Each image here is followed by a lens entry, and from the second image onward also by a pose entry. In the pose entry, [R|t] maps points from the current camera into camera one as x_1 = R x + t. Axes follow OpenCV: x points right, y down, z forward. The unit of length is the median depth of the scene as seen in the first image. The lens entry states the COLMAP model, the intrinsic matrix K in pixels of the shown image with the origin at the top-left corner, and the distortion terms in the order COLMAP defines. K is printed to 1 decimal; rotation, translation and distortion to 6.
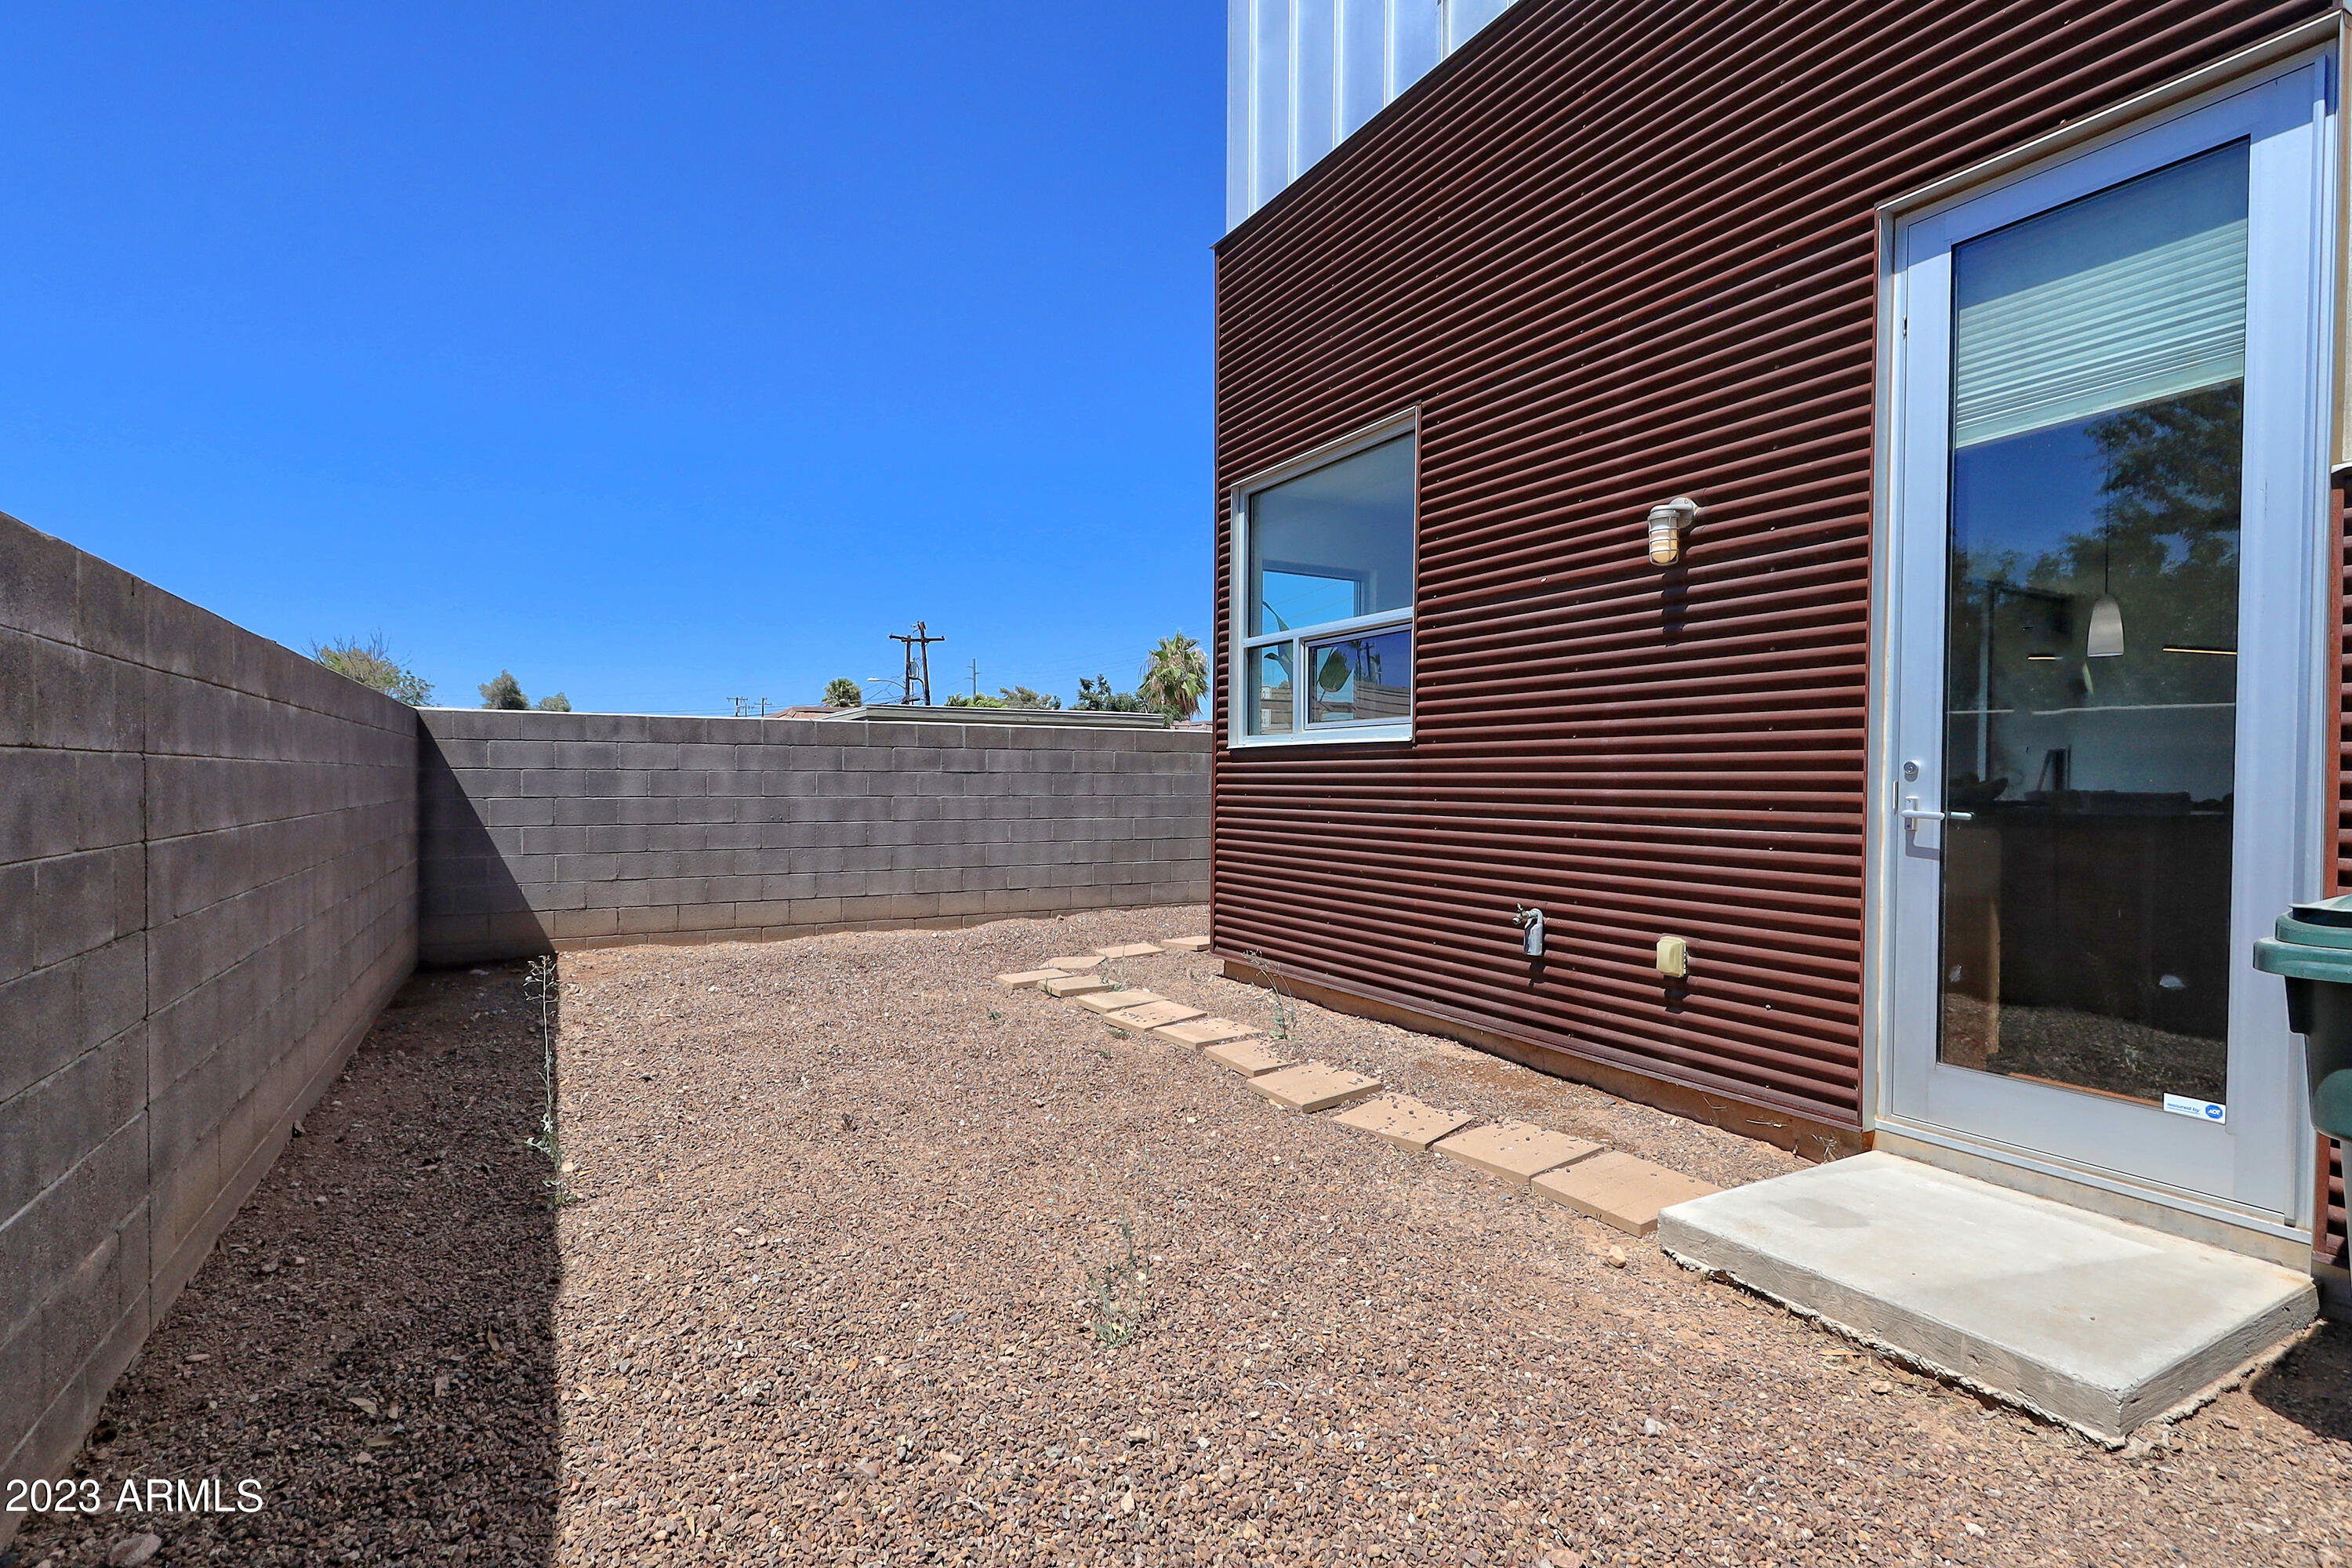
lens RADIAL K [[1114.1, 0, 1176.0], [0, 1114.1, 784.0], [0, 0, 1]] dist [-0.000973, -0.001456]
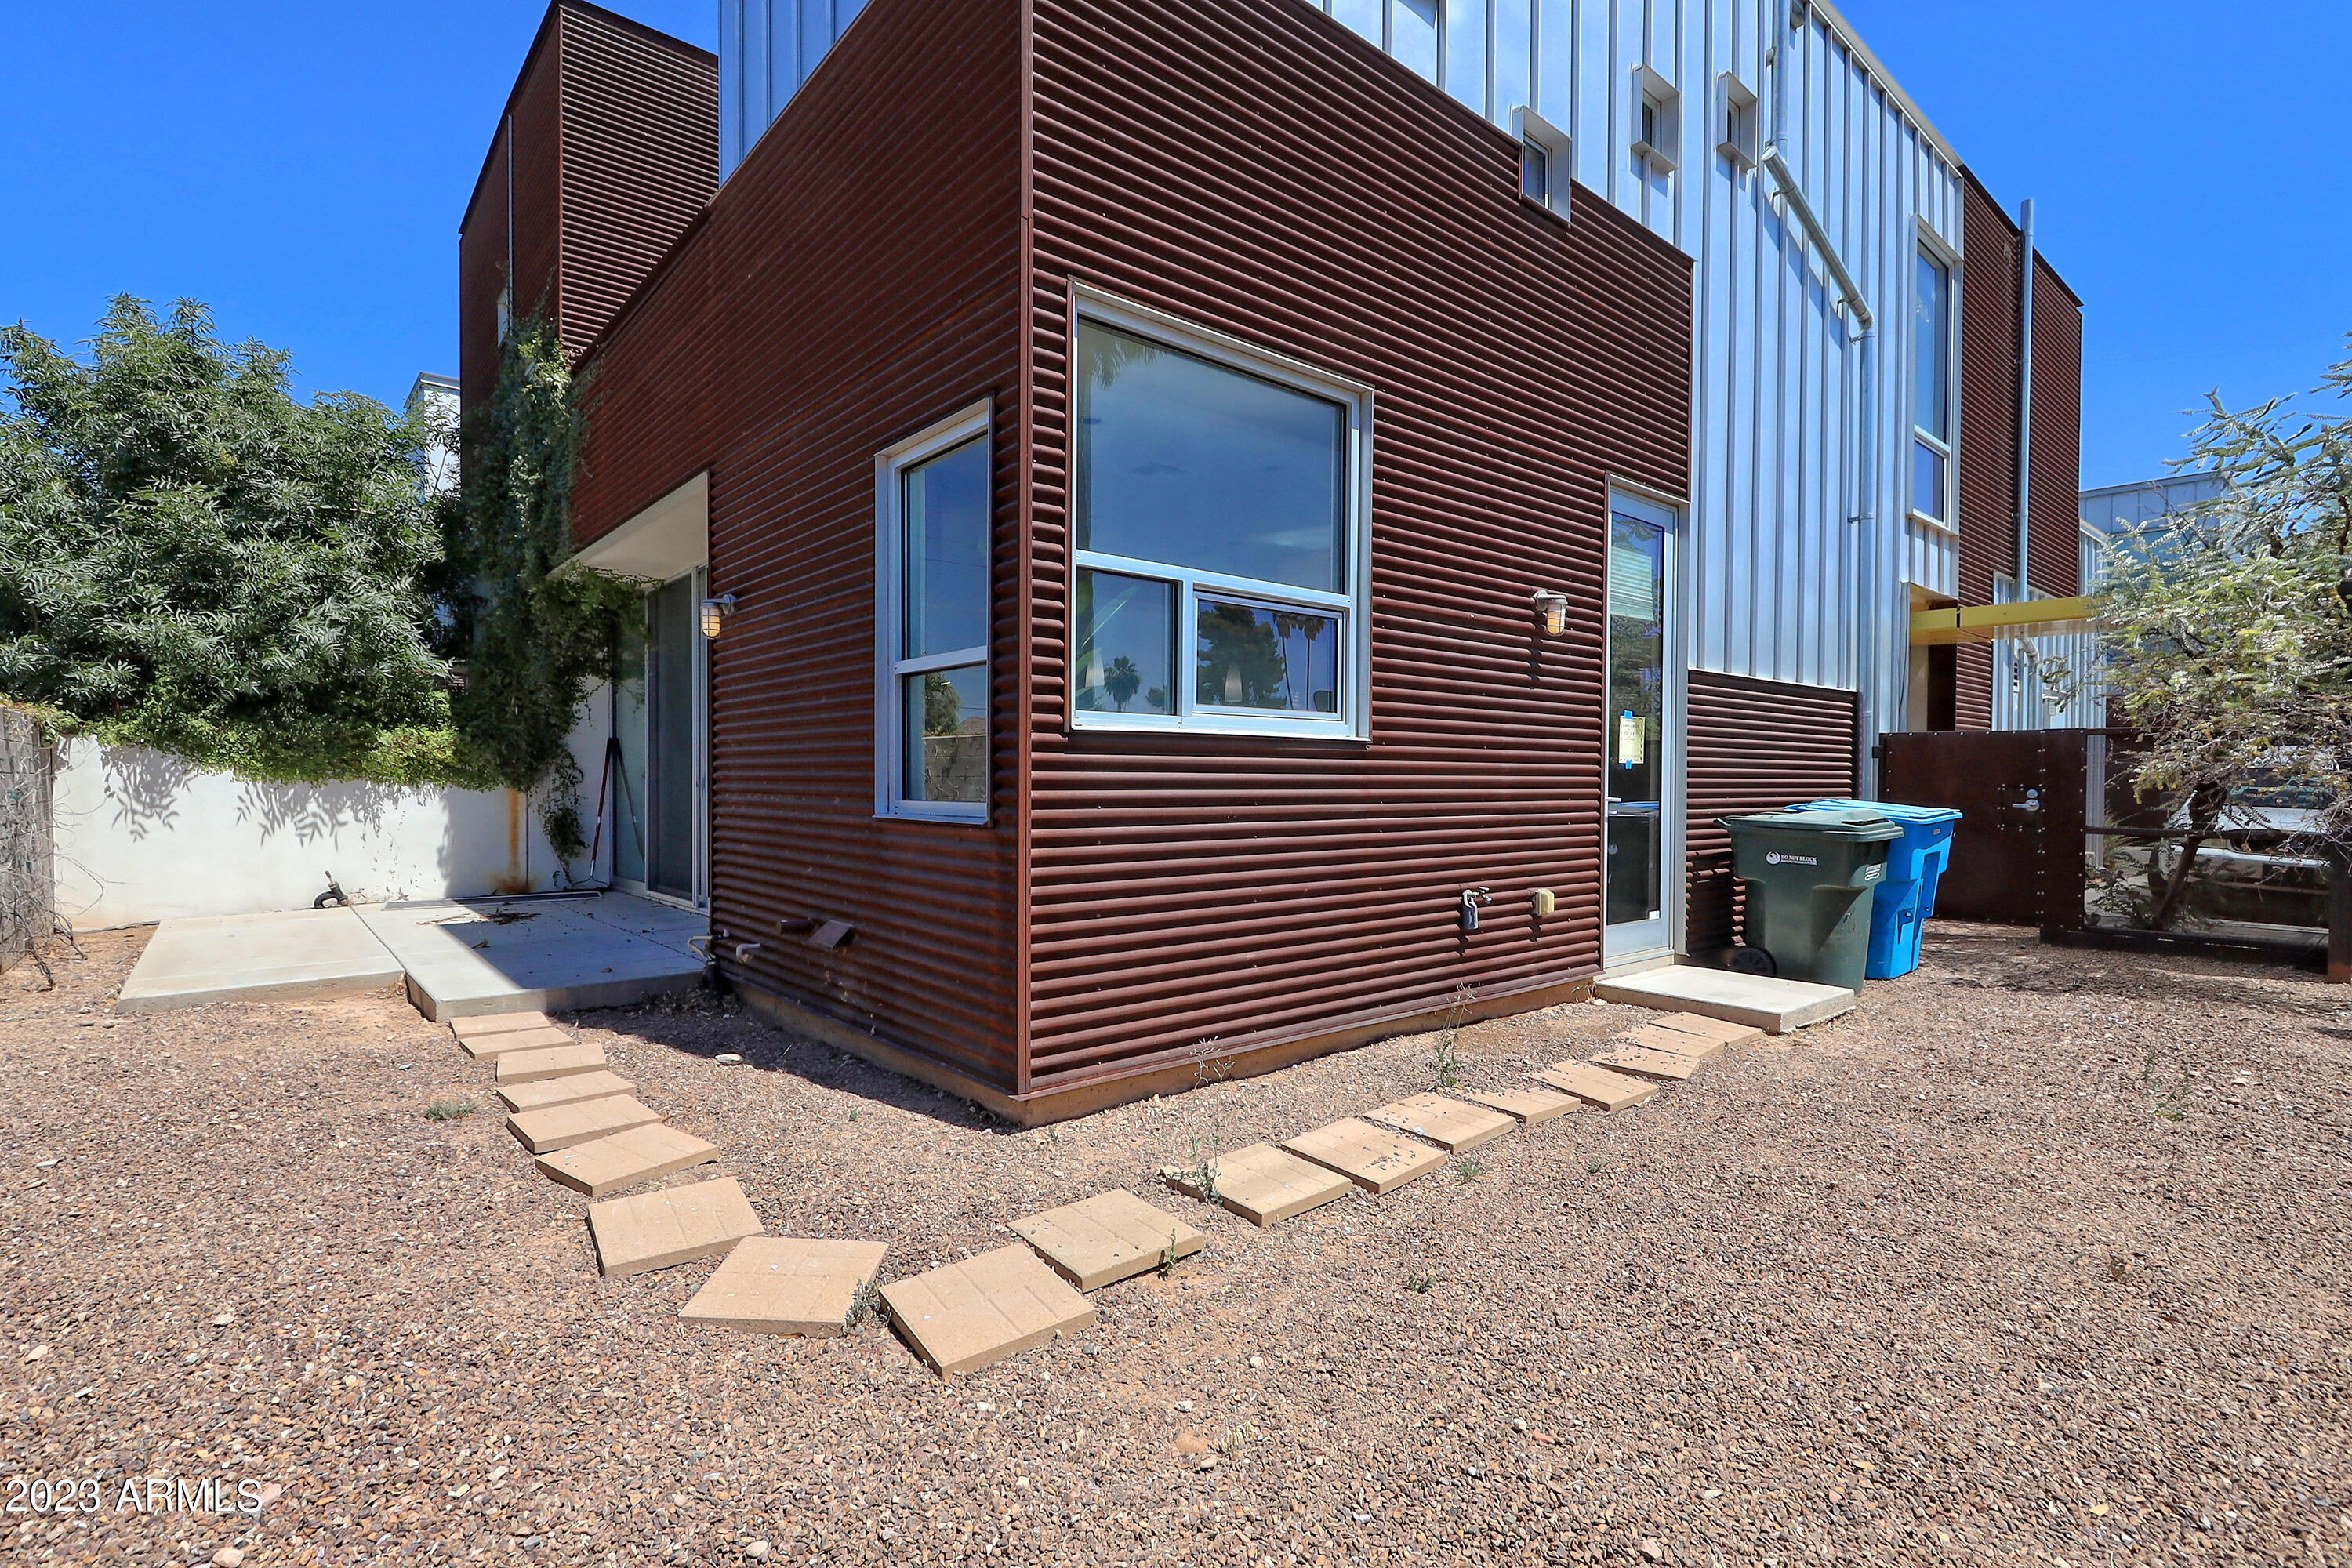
lens RADIAL K [[1114.1, 0, 1176.0], [0, 1114.1, 784.0], [0, 0, 1]] dist [-0.000973, -0.001456]
pose [[-0.192871, -0.006031, 0.981206, -0.673838], [0.002256, 0.999976, 0.006590, -0.008589], [-0.981221, 0.003485, -0.192853, 1.315304]]
